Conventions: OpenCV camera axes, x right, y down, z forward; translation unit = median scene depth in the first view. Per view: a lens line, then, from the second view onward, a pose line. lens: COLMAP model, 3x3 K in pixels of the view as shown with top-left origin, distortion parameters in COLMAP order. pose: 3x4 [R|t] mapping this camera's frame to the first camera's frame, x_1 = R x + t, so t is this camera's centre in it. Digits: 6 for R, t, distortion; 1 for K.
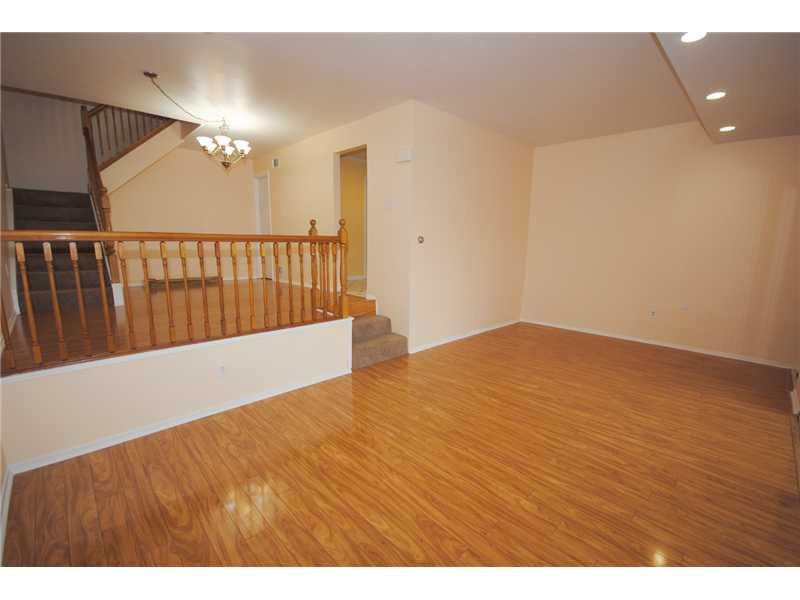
lens RADIAL K [[351.4, 0, 399.3], [0, 351.4, 296.2], [0, 0, 1]] dist [-0.001261, -0.000619]
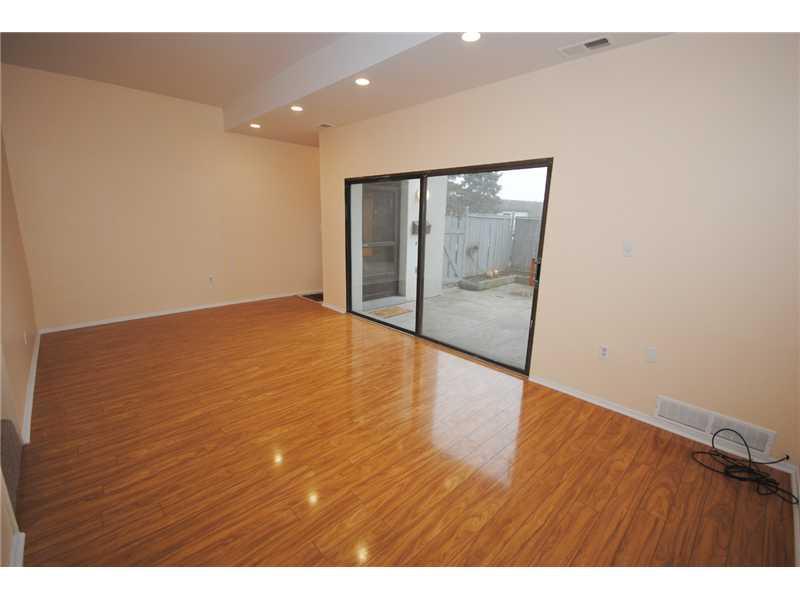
lens RADIAL K [[351.4, 0, 403.5], [0, 351.4, 299.7], [0, 0, 1]] dist [-0.001261, -0.000619]
pose [[0.000081, -0.243195, 0.969977, -0.602555], [0.135701, 0.961008, 0.240935, -0.123873], [-0.990750, 0.131607, 0.033080, 0.626720]]
